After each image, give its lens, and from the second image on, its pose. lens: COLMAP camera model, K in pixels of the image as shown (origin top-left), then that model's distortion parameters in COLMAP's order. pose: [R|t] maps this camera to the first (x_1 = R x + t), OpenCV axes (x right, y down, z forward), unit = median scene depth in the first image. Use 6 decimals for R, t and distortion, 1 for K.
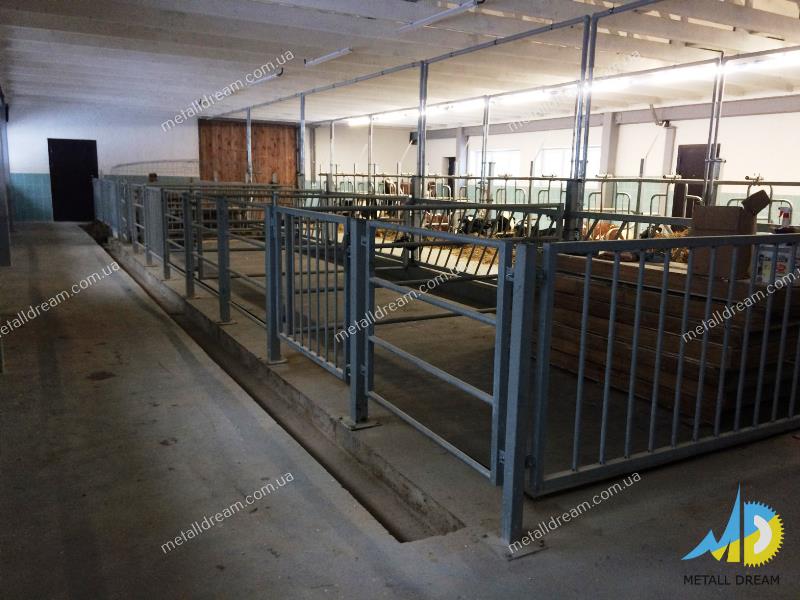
lens RADIAL K [[677.2, 0, 400.0], [0, 677.2, 300.0], [0, 0, 1]] dist [0.040615, -0.010043]
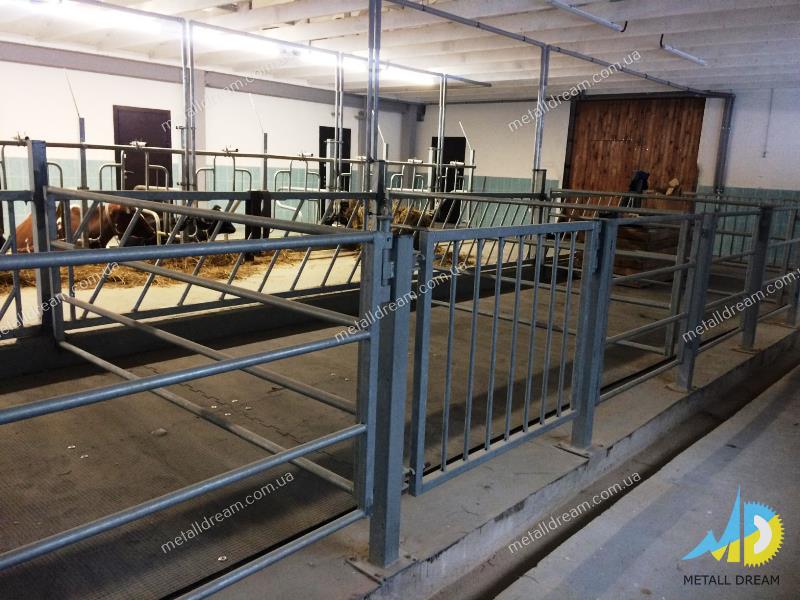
lens RADIAL K [[659.3, 0, 400.0], [0, 659.3, 300.0], [0, 0, 1]] dist [0.071950, -0.013886]
pose [[-0.316681, -0.225903, 0.921239, -0.646581], [0.120188, 0.953841, 0.275213, -0.232163], [-0.940887, 0.197877, -0.274913, 1.197743]]
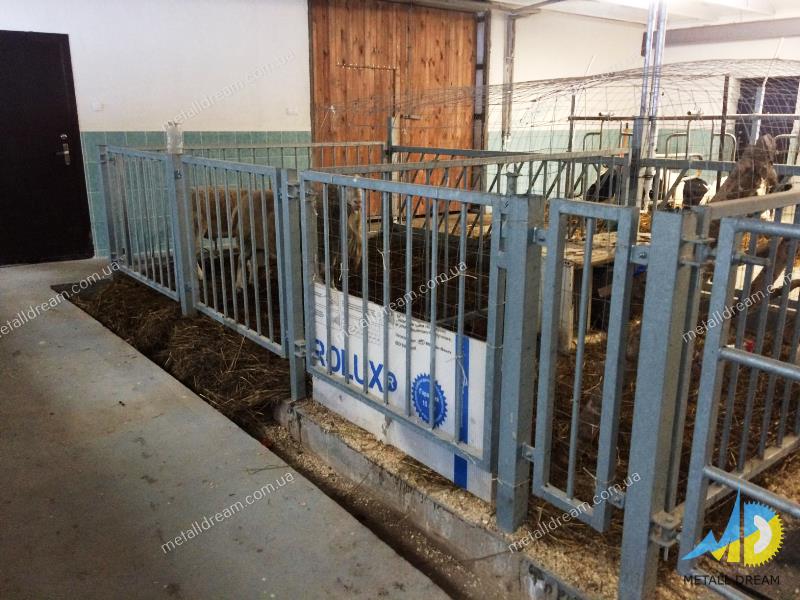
lens RADIAL K [[659.3, 0, 400.0], [0, 659.3, 300.0], [0, 0, 1]] dist [0.071950, -0.013886]
pose [[0.985749, -0.060964, 0.156785, -0.152623], [0.047110, 0.994771, 0.090611, -0.053545], [-0.161489, -0.081934, 0.983467, 0.278560]]
